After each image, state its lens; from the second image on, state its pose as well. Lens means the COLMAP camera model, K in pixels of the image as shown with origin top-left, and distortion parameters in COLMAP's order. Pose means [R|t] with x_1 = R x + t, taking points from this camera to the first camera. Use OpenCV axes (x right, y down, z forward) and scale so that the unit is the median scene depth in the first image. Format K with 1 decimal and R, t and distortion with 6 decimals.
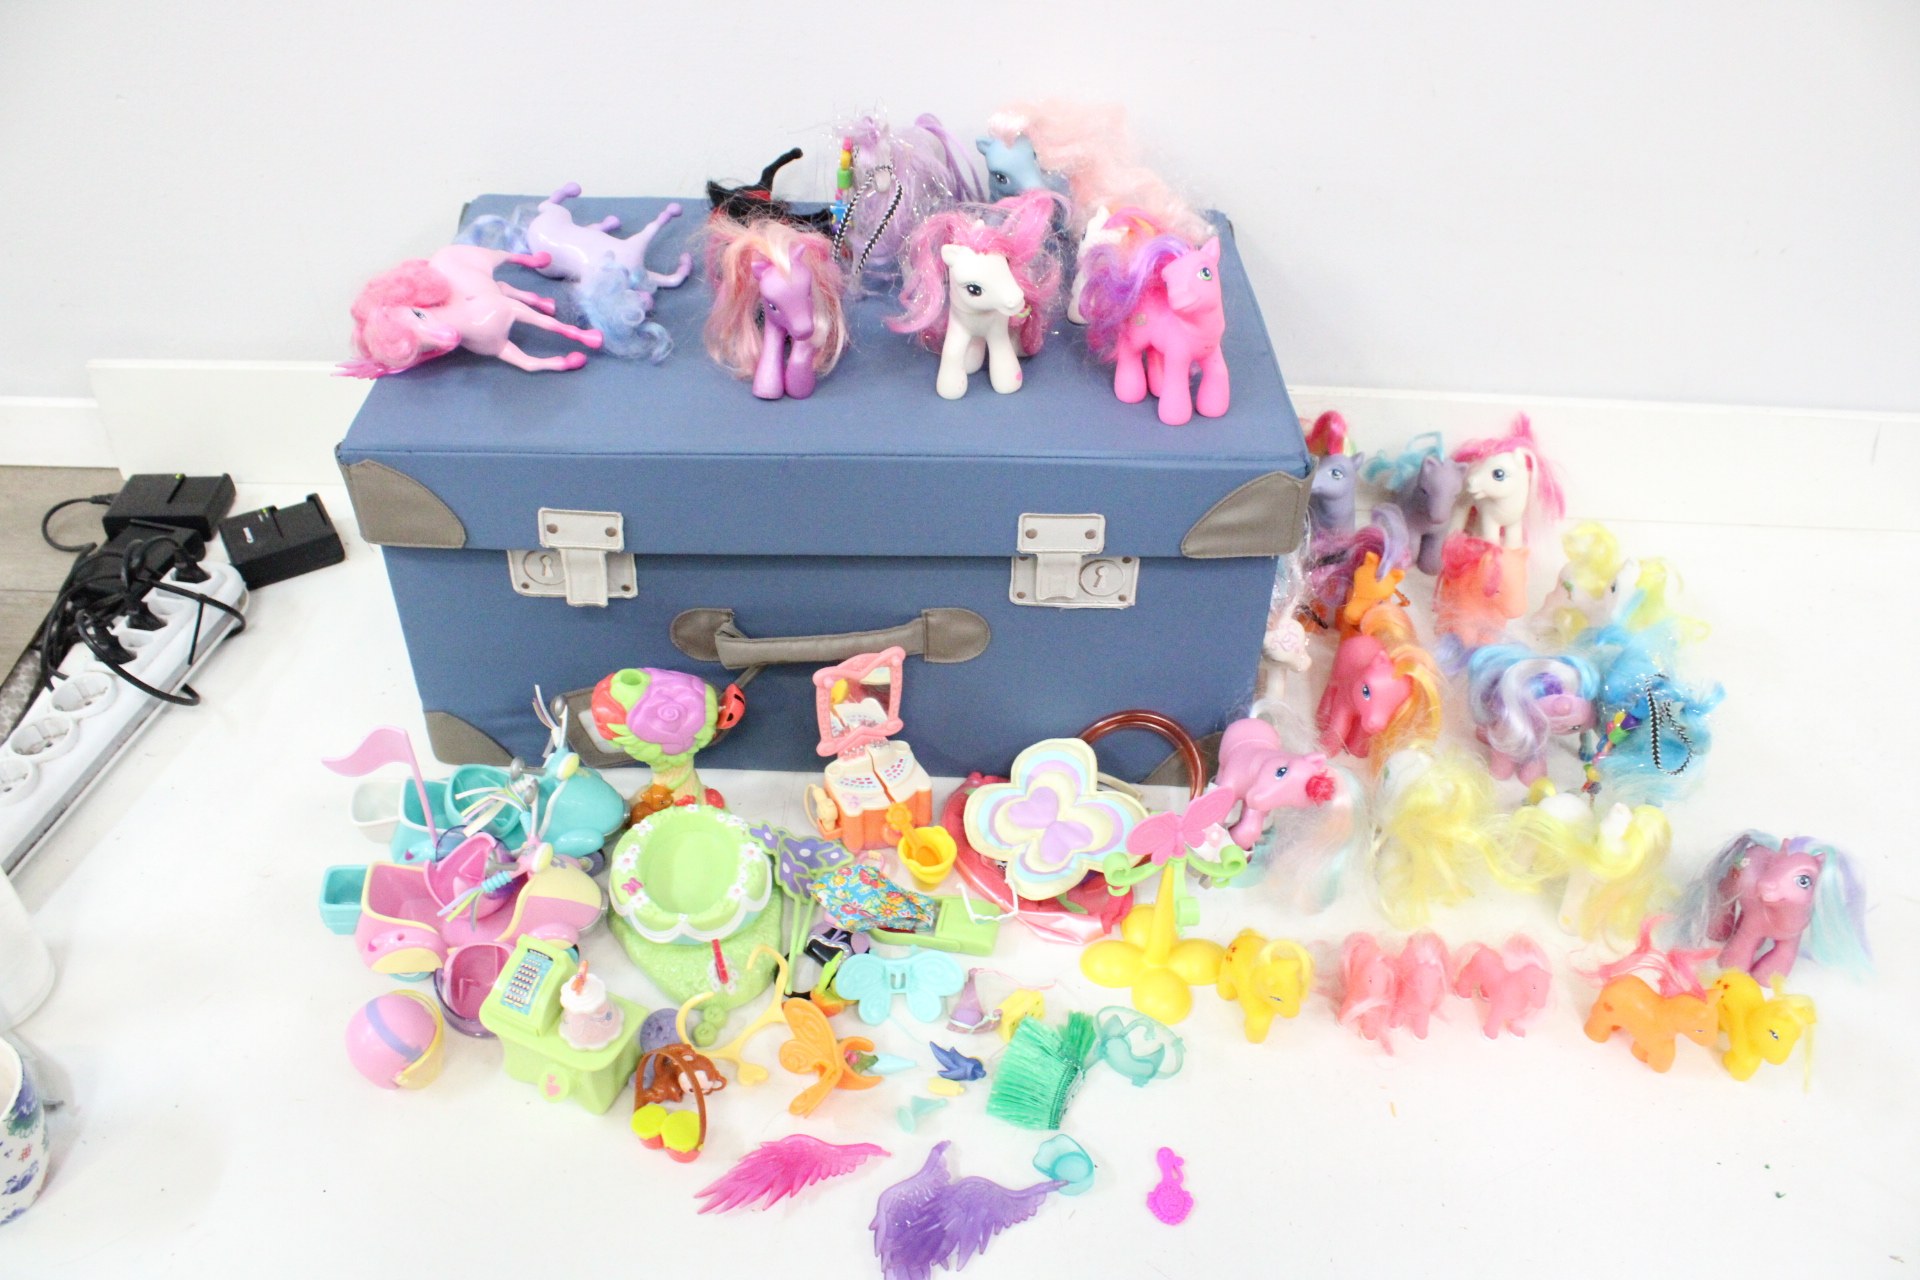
lens RADIAL K [[1991.7, 0, 959.2], [0, 1991.7, 632.4], [0, 0, 1]] dist [-0.009750, 0.000000]
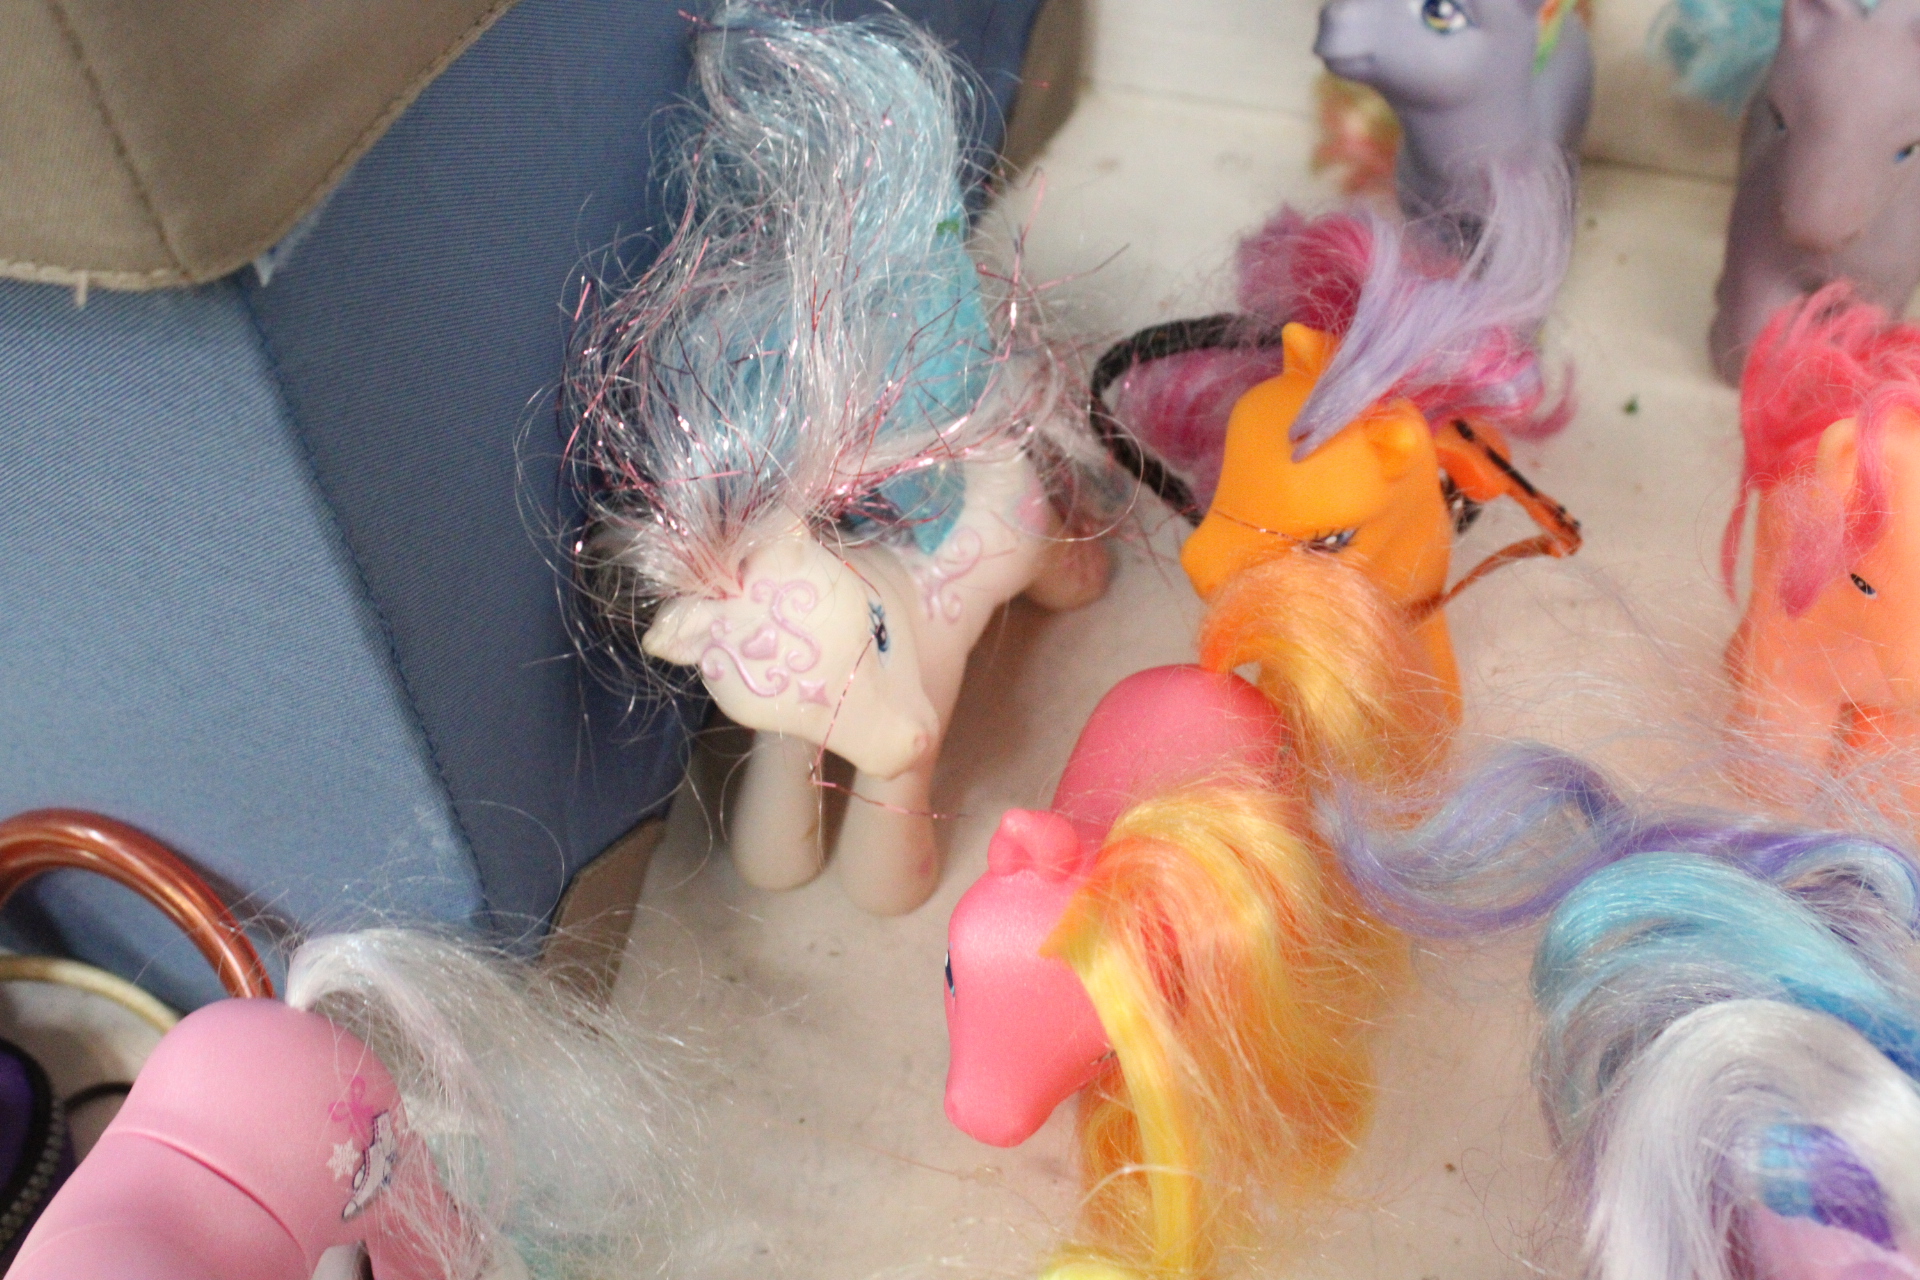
lens RADIAL K [[2198.7, 0, 955.7], [0, 2198.7, 651.7], [0, 0, 1]] dist [-0.061358, 0.000000]
pose [[0.912180, 0.201118, -0.357042, 0.283369], [-0.135260, 0.970219, 0.200949, -0.051878], [0.386823, -0.135008, 0.912217, 0.787929]]
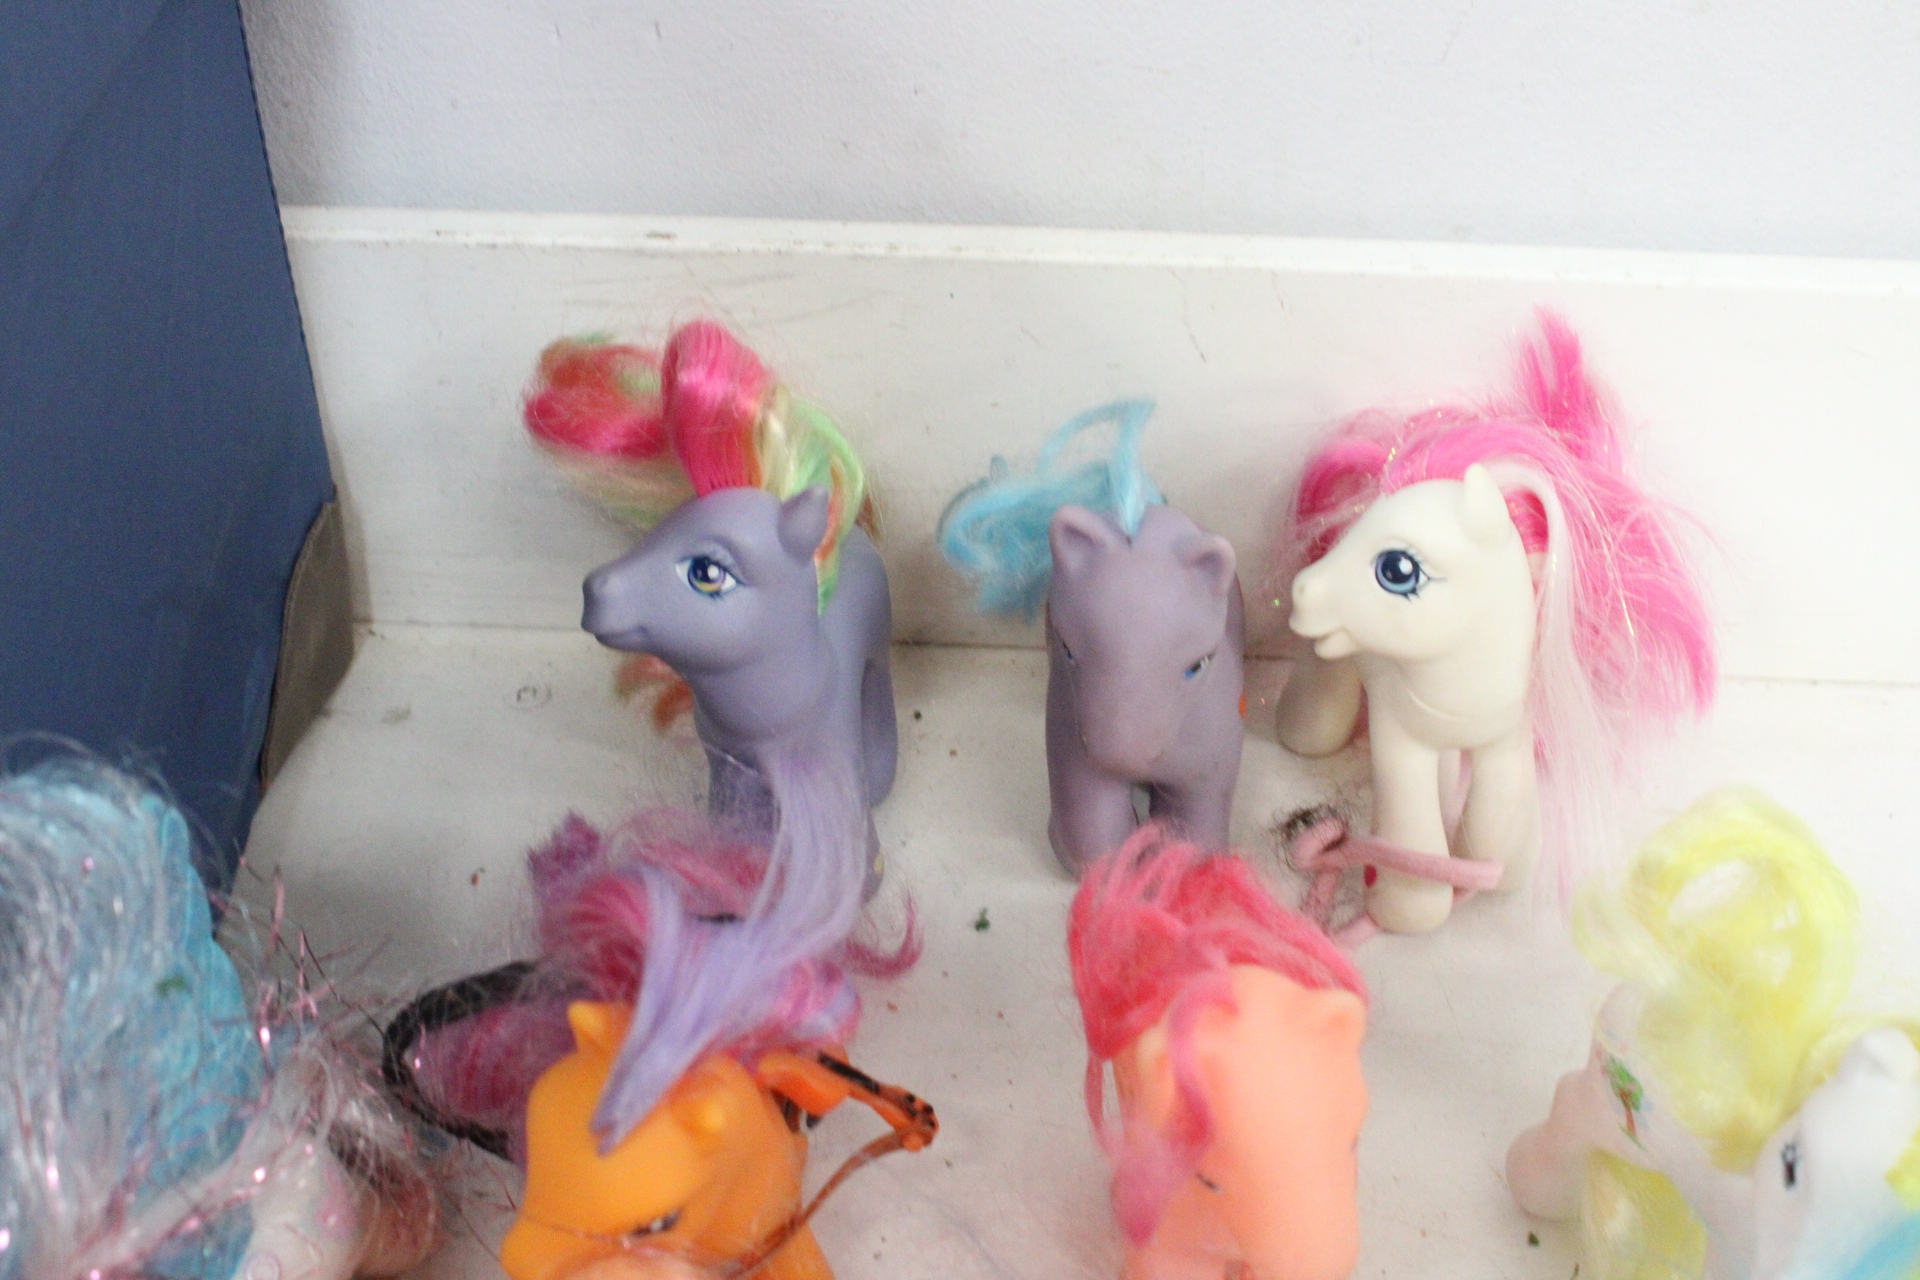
lens RADIAL K [[2412.3, 0, 957.4], [0, 2412.3, 657.4], [0, 0, 1]] dist [-0.034320, 0.000000]
pose [[0.989470, 0.021310, -0.143162, 0.297883], [-0.012607, 0.998032, 0.061429, -0.099065], [0.144189, -0.058977, 0.987791, 0.793408]]
